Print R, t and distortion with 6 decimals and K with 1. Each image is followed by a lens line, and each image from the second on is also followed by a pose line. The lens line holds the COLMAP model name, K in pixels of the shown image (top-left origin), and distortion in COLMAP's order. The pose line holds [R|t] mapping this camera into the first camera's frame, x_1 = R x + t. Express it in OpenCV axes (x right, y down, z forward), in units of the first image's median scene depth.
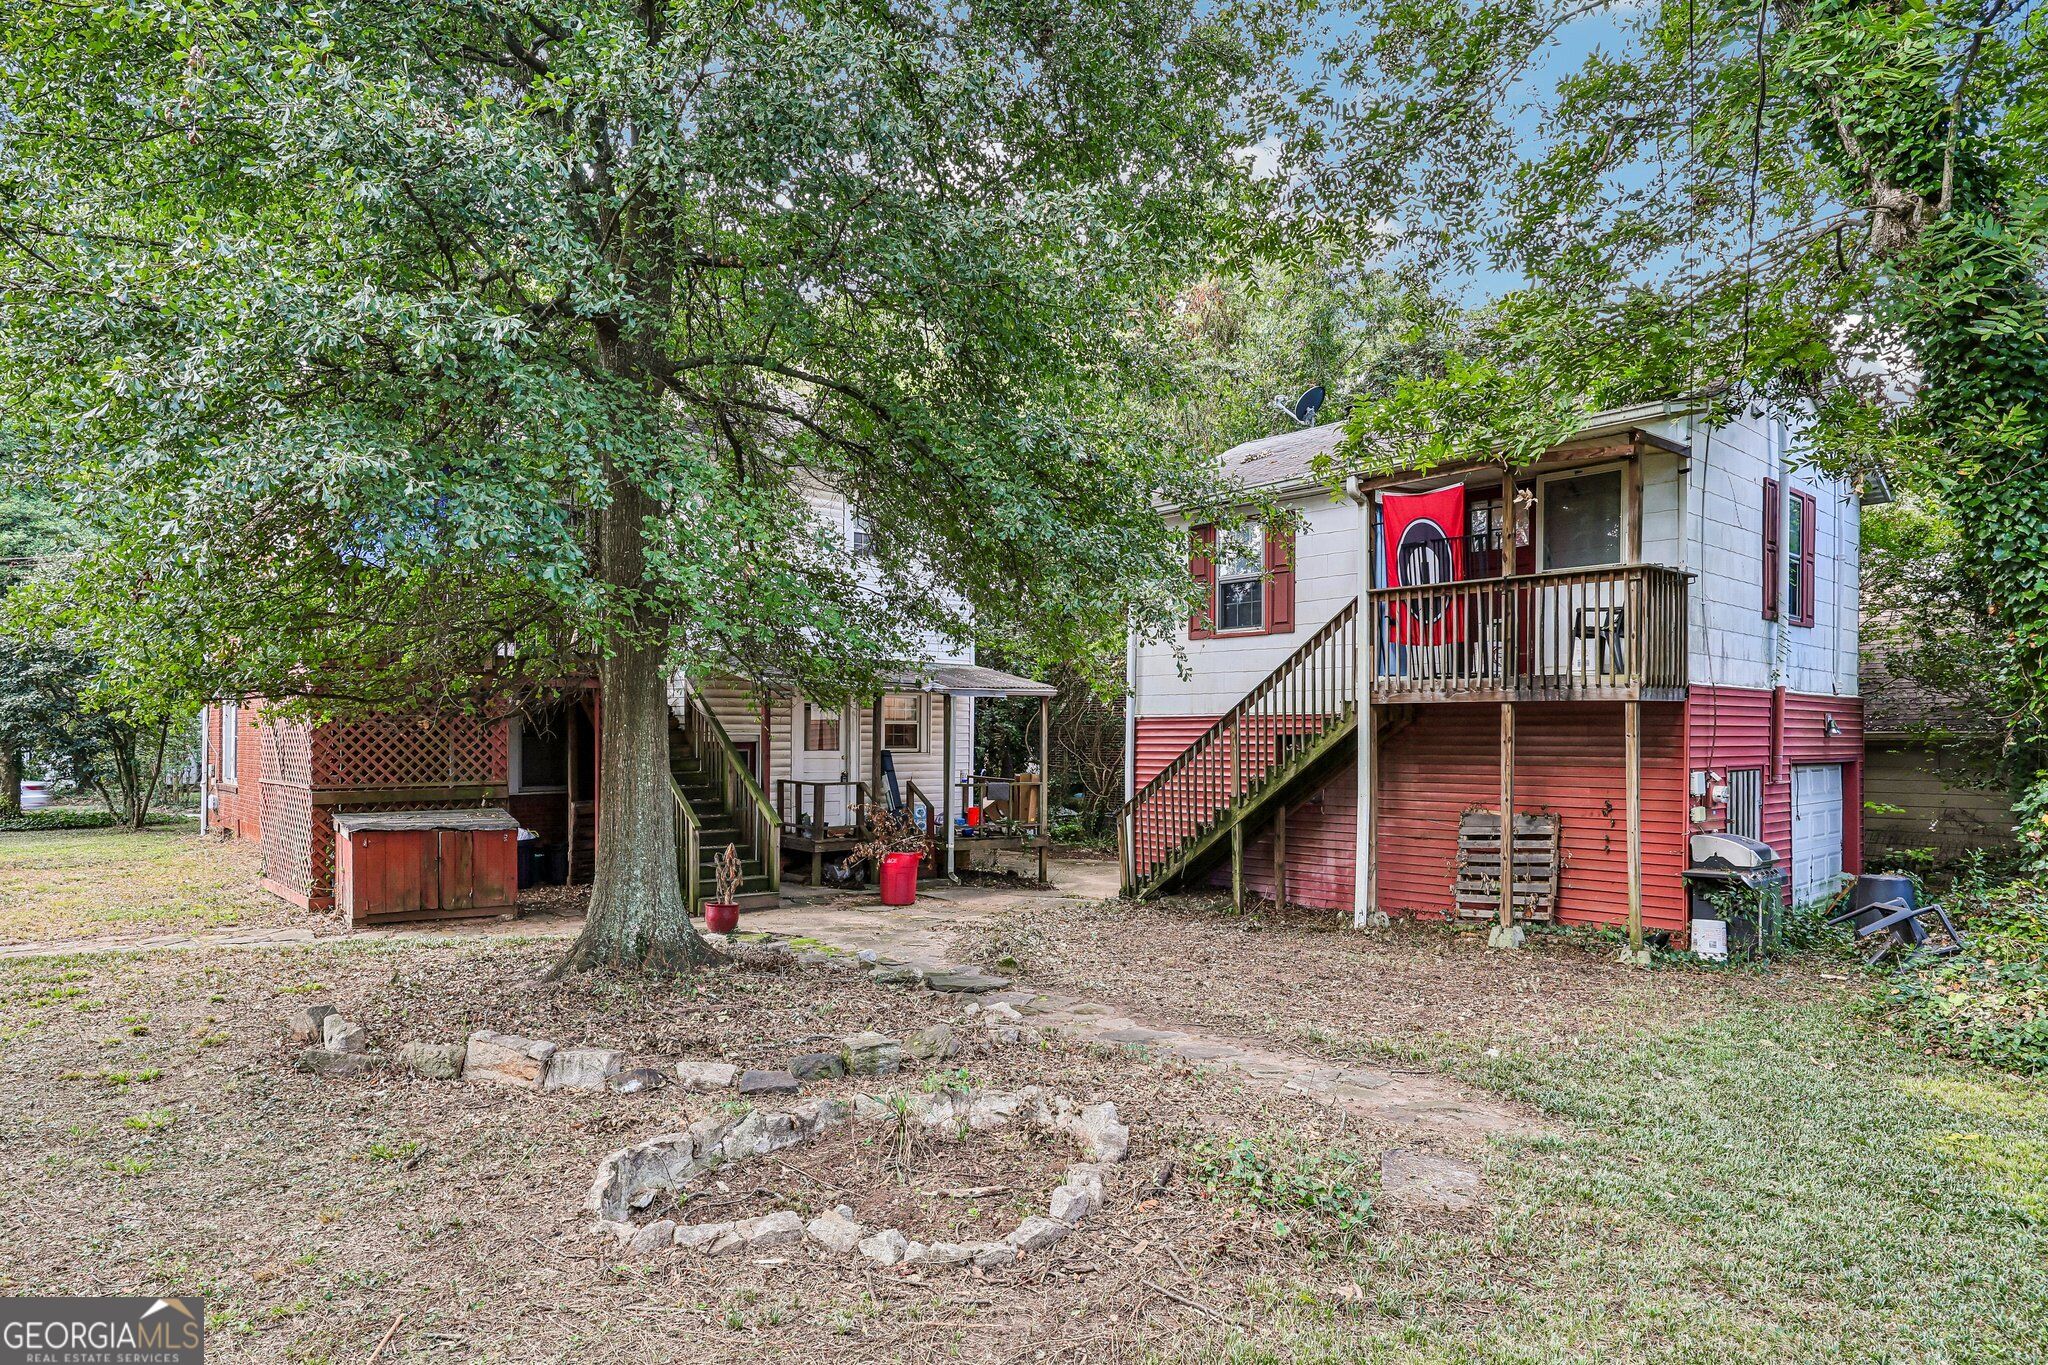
lens RADIAL K [[1238.2, 0, 1024.0], [0, 1238.2, 682.5], [0, 0, 1]] dist [0.000562, 0.000211]
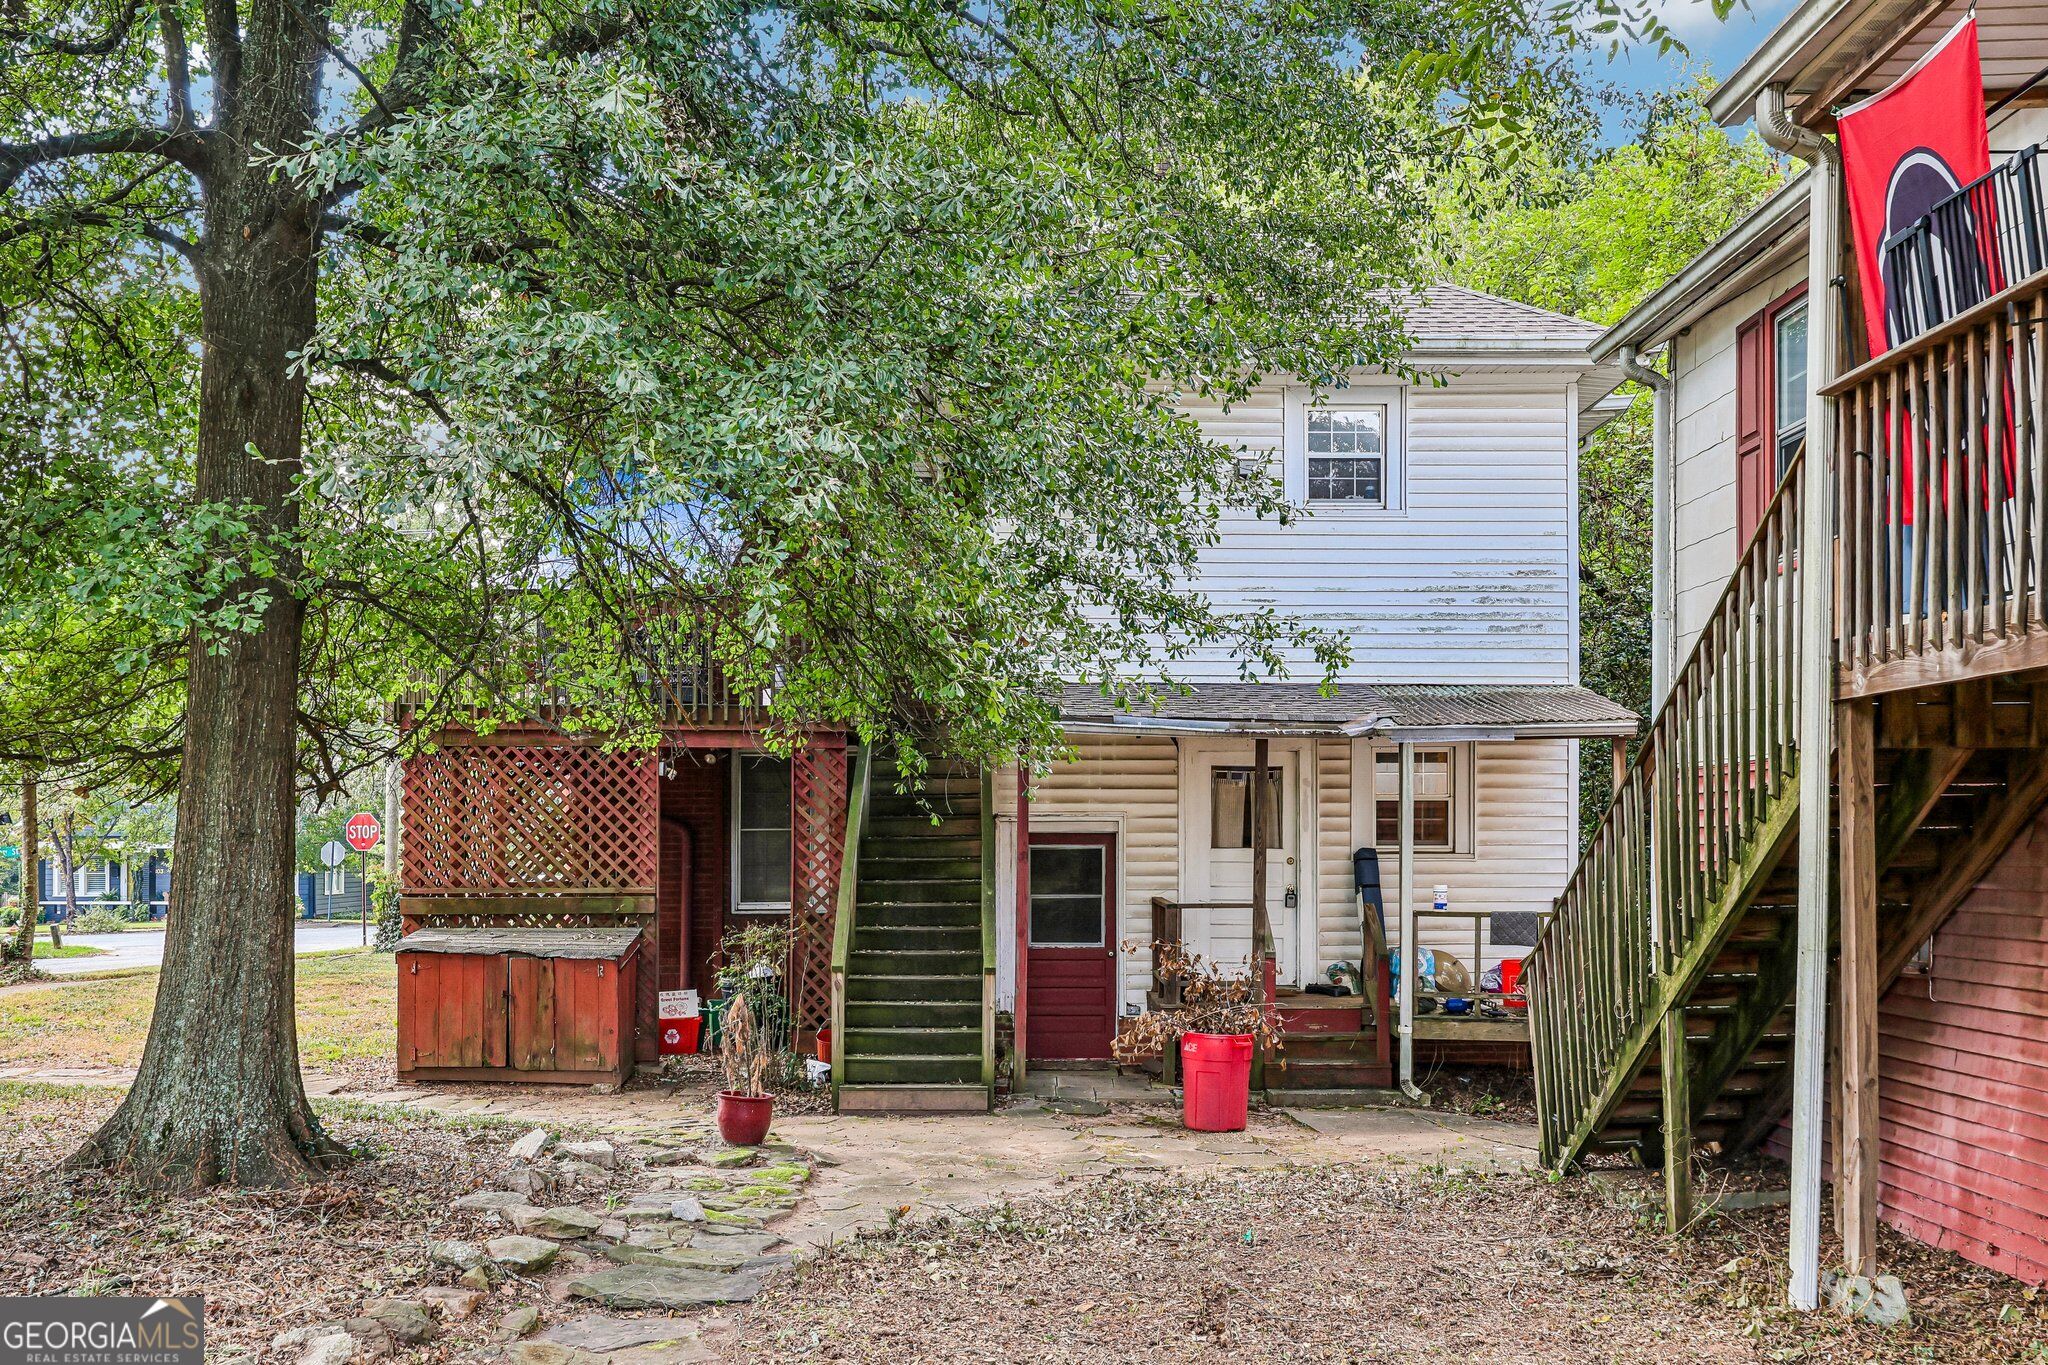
lens RADIAL K [[1791.5, 0, 1024.0], [0, 1791.5, 682.5], [0, 0, 1]] dist [-0.004424, -0.001842]
pose [[0.748024, -0.064464, -0.660534, 0.417863], [0.030965, 0.997578, -0.062290, 0.035417], [0.662949, 0.026141, 0.748208, 0.410108]]
